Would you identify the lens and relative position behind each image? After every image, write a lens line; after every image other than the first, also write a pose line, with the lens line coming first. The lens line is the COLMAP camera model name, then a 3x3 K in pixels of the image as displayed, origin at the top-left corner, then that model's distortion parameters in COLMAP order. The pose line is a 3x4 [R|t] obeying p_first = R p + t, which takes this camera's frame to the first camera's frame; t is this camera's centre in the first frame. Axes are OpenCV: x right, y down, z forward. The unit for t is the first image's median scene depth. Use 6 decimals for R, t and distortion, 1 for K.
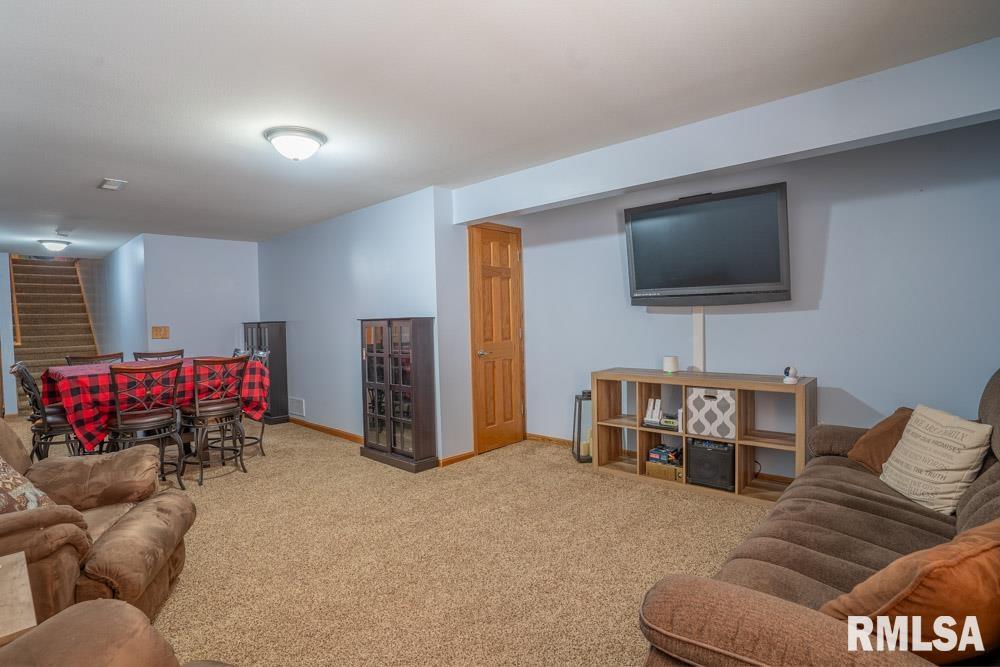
lens RADIAL K [[500.2, 0, 491.0], [0, 500.2, 330.2], [0, 0, 1]] dist [-0.057847, 0.023538]
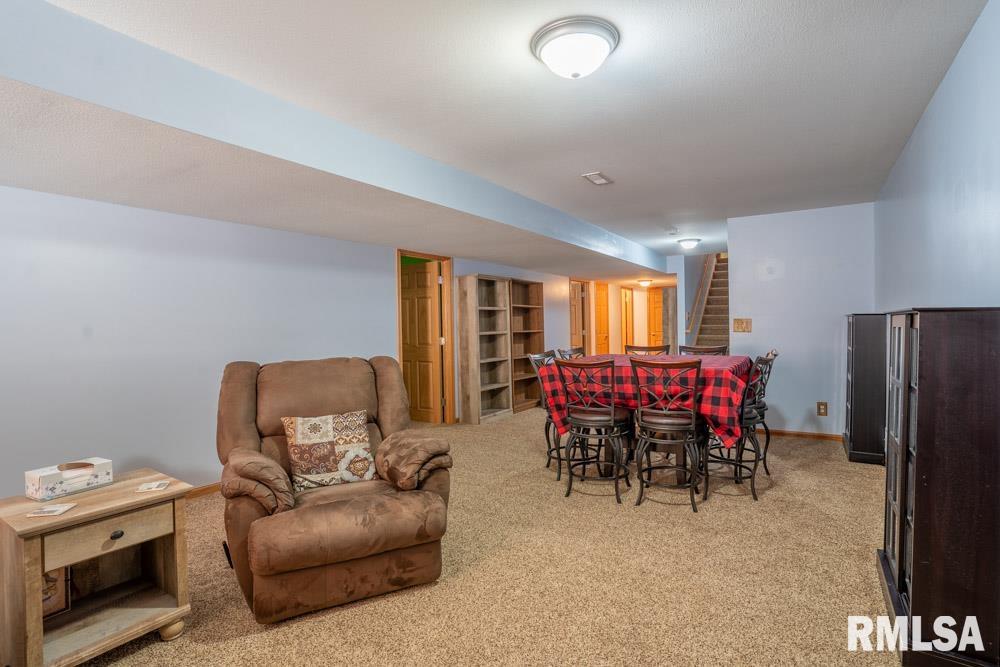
lens RADIAL K [[500.2, 0, 495.2], [0, 500.2, 332.9], [0, 0, 1]] dist [-0.057847, 0.023538]
pose [[0.181417, 0.035384, -0.982769, 0.180155], [-0.011641, 0.999360, 0.033833, -0.011084], [0.983337, 0.005303, 0.181713, 0.538956]]
